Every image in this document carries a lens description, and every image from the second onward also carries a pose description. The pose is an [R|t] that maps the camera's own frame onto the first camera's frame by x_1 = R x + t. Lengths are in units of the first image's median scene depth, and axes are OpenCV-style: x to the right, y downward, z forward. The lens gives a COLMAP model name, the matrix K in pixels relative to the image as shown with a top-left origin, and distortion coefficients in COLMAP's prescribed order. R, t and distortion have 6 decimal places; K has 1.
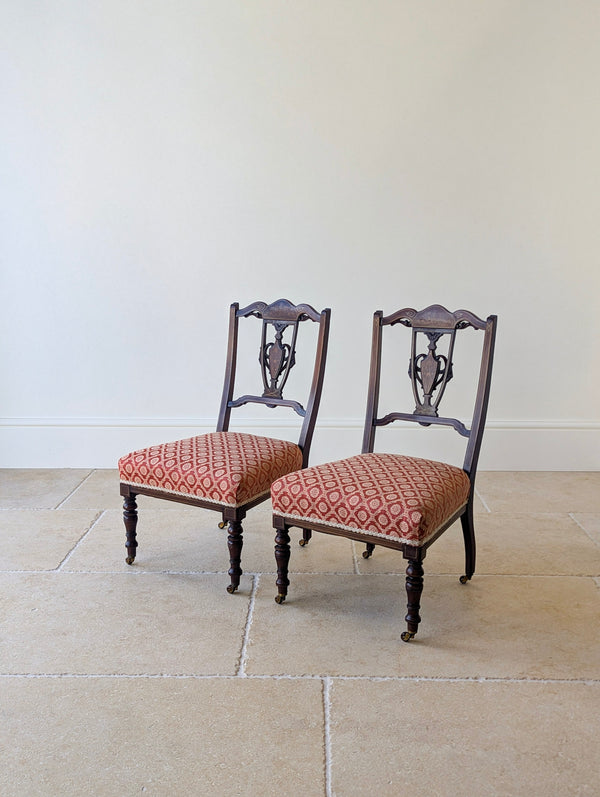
lens RADIAL K [[836.3, 0, 309.4], [0, 836.3, 401.1], [0, 0, 1]] dist [0.120330, -0.183191]
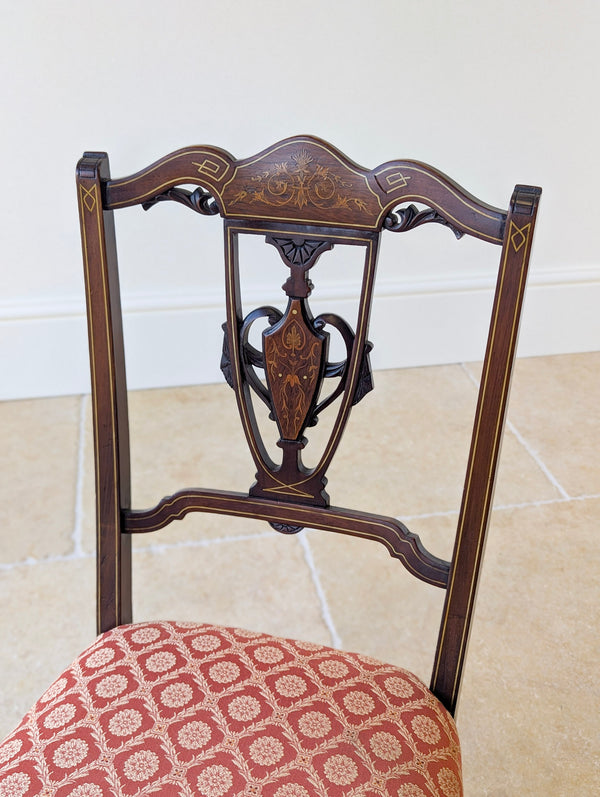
lens RADIAL K [[836.3, 0, 309.4], [0, 836.3, 401.1], [0, 0, 1]] dist [0.120330, -0.183191]
pose [[0.949040, -0.147986, 0.278252, 0.070172], [0.047750, 0.940225, 0.337189, -0.141157], [-0.311519, -0.306719, 0.899377, 0.808439]]
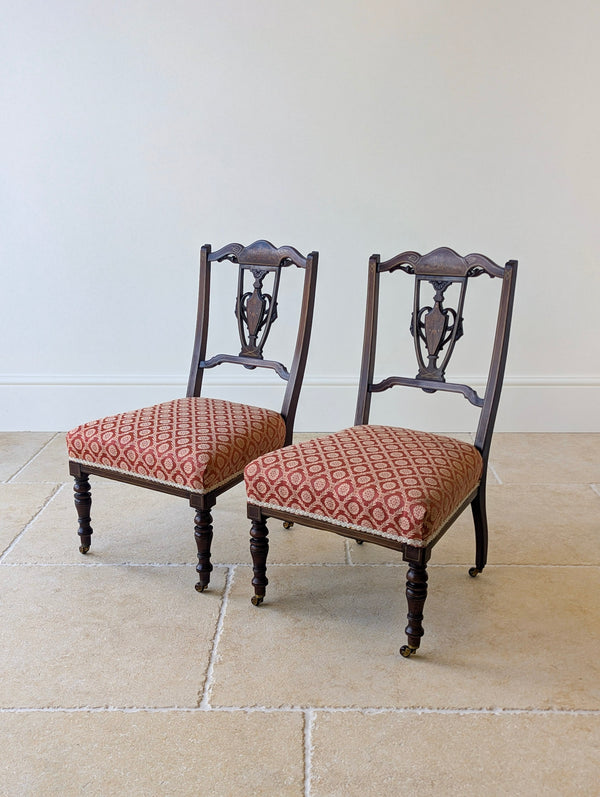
lens RADIAL K [[836.3, 0, 309.4], [0, 836.3, 401.1], [0, 0, 1]] dist [0.120330, -0.183191]
pose [[0.999994, -0.003455, 0.000845, 0.018430], [0.003386, 0.997397, 0.072031, -0.025939], [-0.001092, -0.072028, 0.997402, 0.177281]]
